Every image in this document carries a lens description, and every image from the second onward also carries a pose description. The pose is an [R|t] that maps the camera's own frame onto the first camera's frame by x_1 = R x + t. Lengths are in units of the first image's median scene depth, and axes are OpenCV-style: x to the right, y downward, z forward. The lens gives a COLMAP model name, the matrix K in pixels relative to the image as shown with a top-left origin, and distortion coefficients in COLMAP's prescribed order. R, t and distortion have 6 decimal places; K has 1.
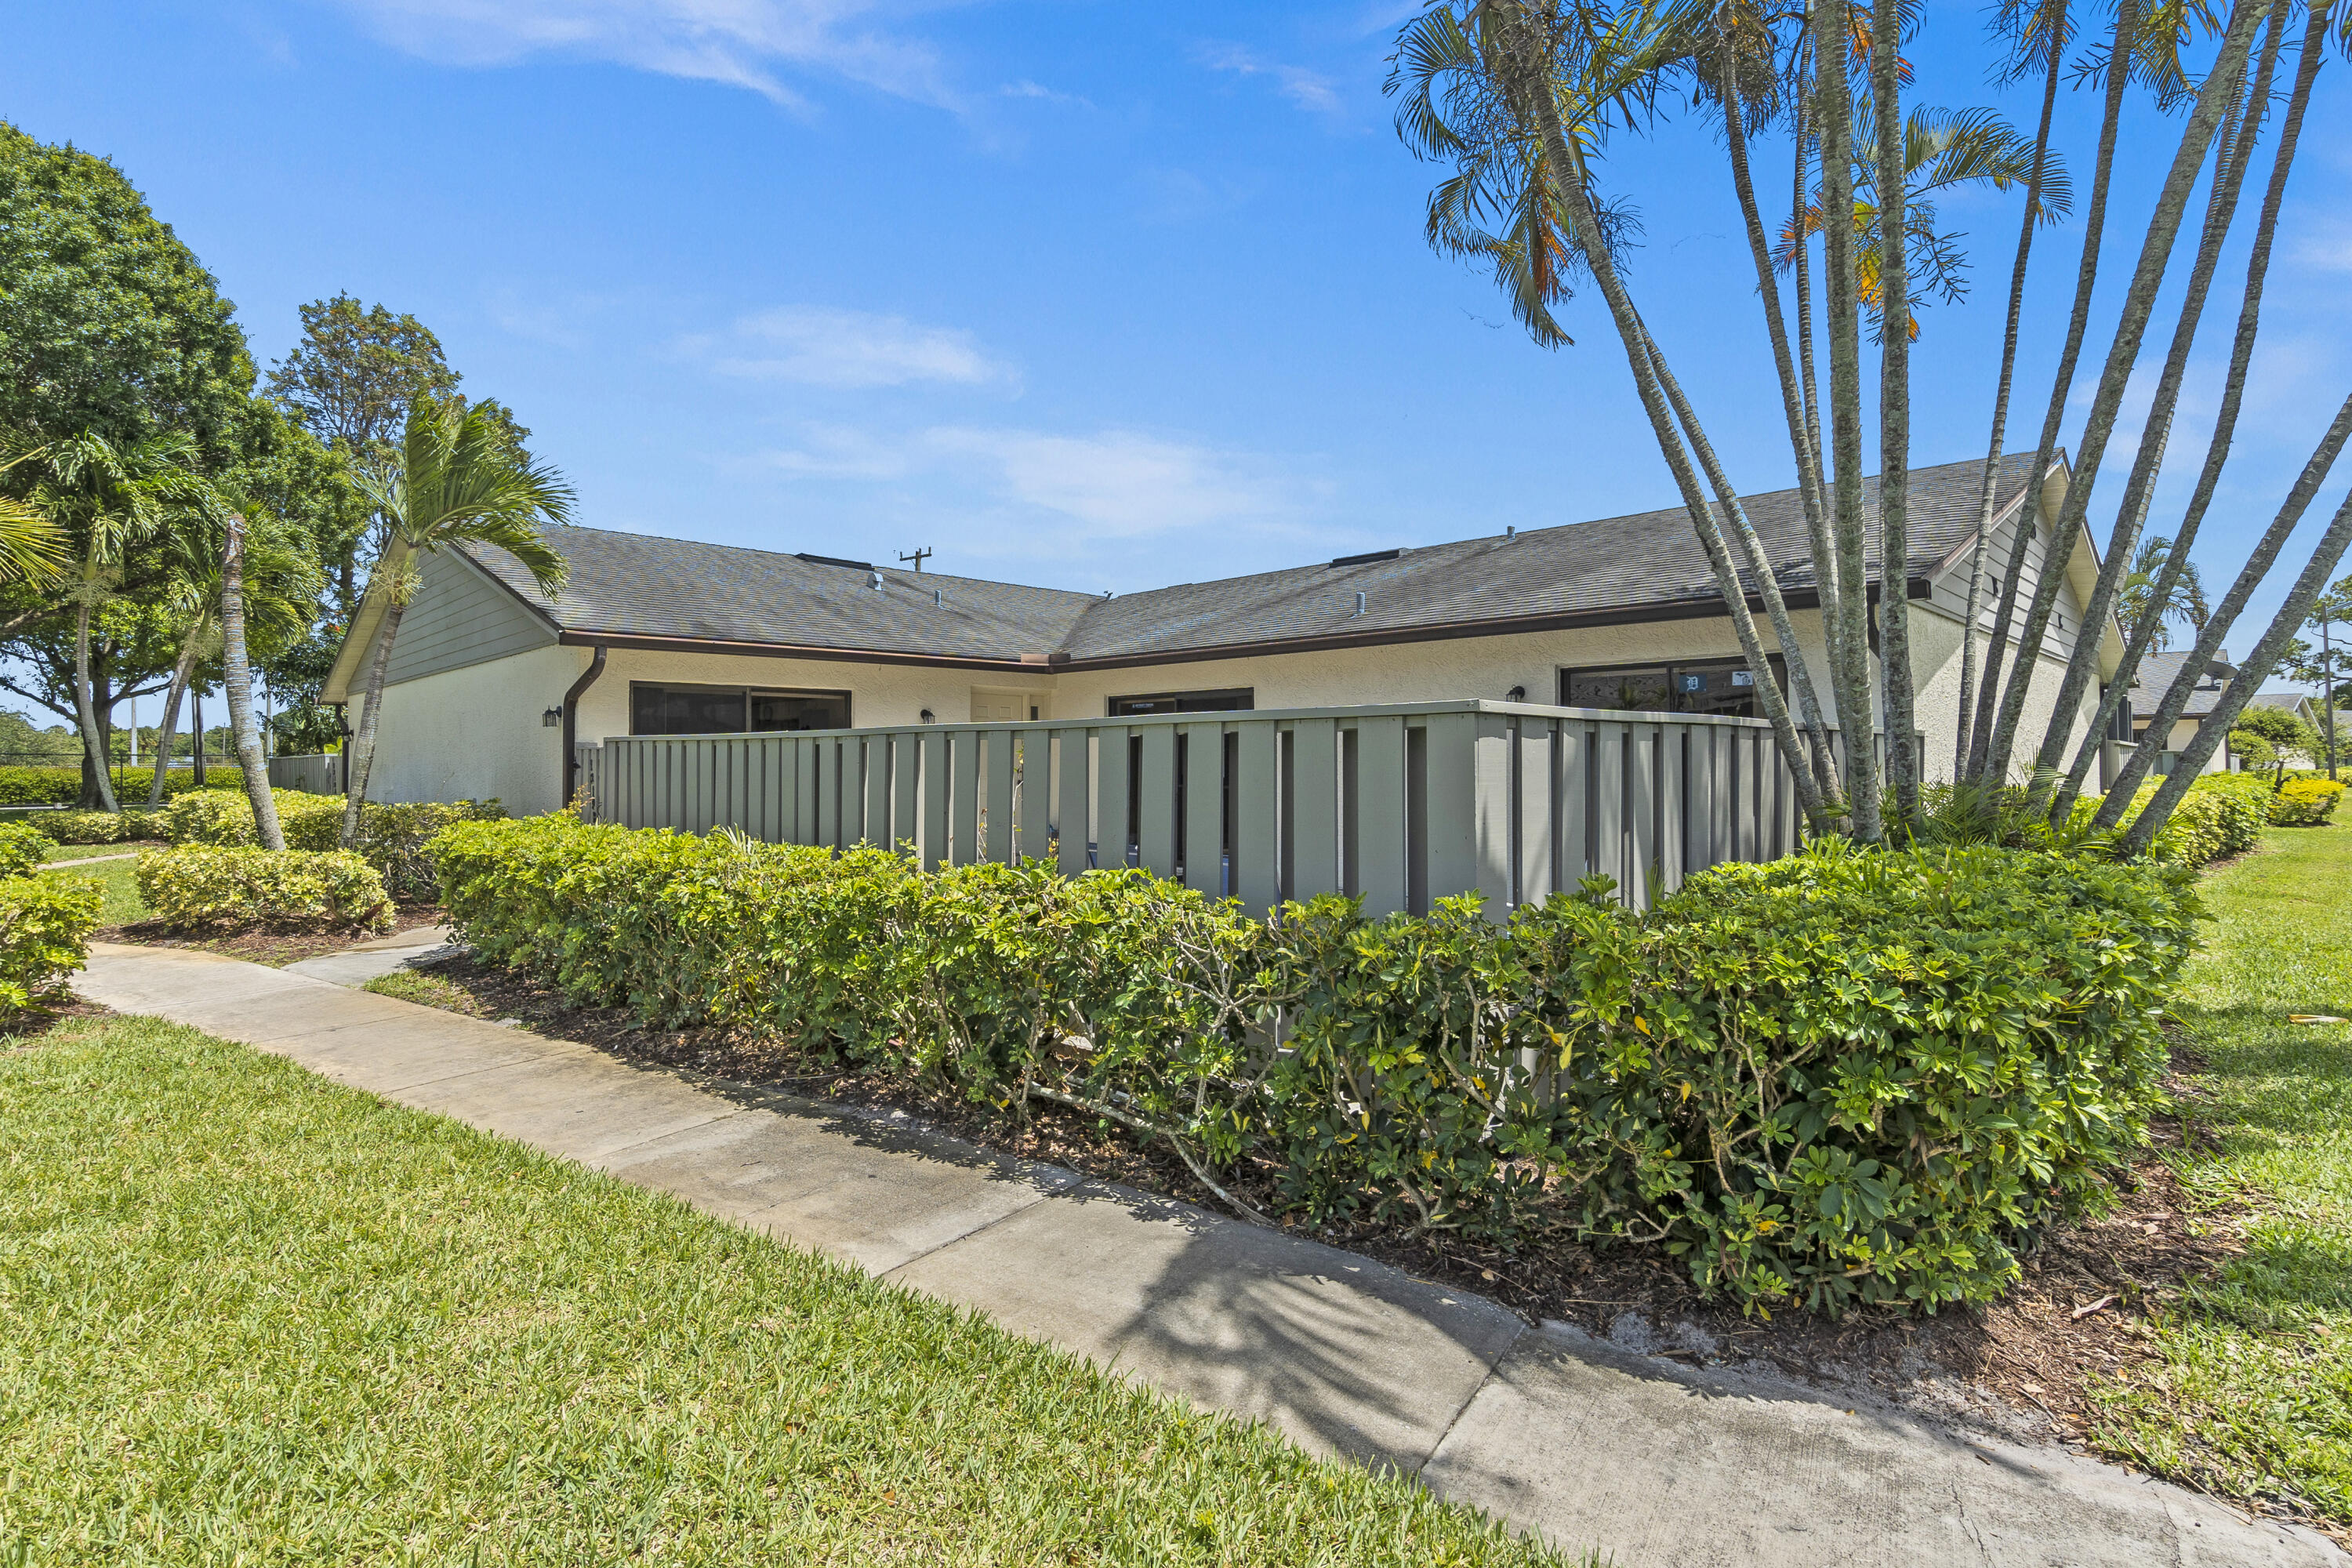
lens RADIAL K [[1110.1, 0, 1177.7], [0, 1110.1, 777.5], [0, 0, 1]] dist [-0.001471, -0.000376]
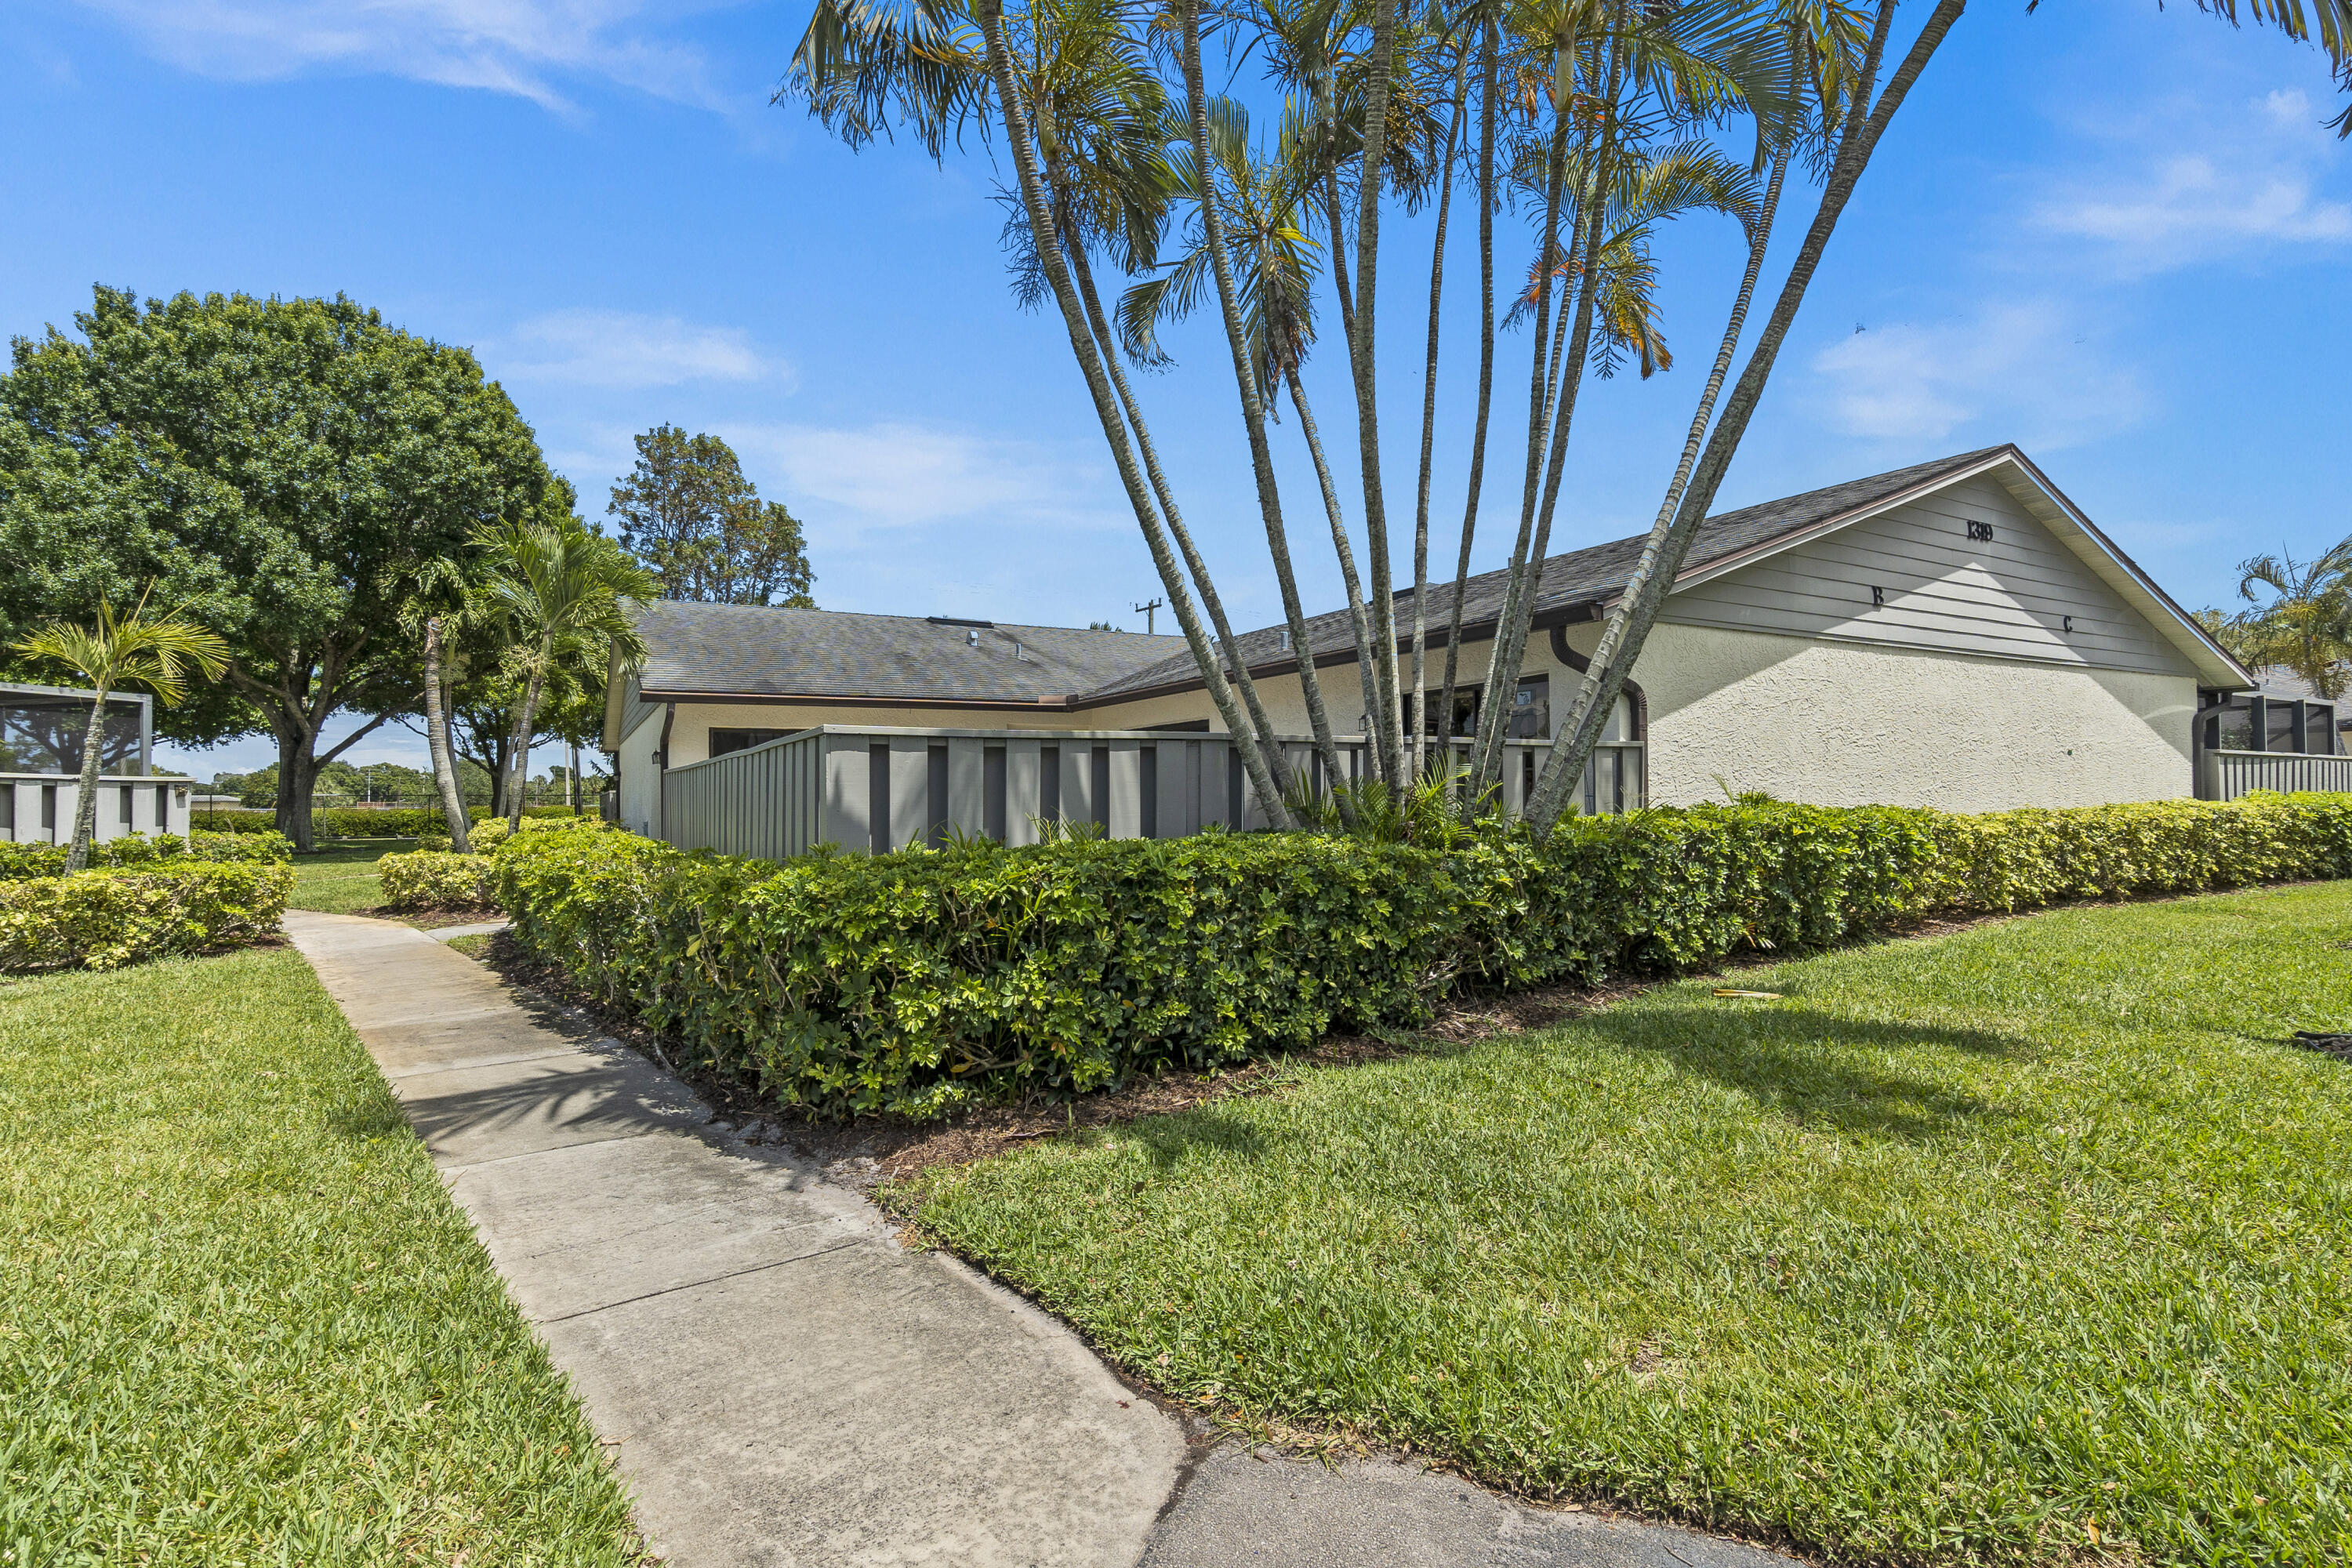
lens RADIAL K [[1062.7, 0, 1177.0], [0, 1062.7, 817.6], [0, 0, 1]] dist [0.000869, -0.000052]
pose [[0.969693, -0.005624, -0.244260, 0.205722], [0.007282, 0.999956, 0.005887, 0.009072], [0.244217, -0.007487, 0.969692, -0.044826]]
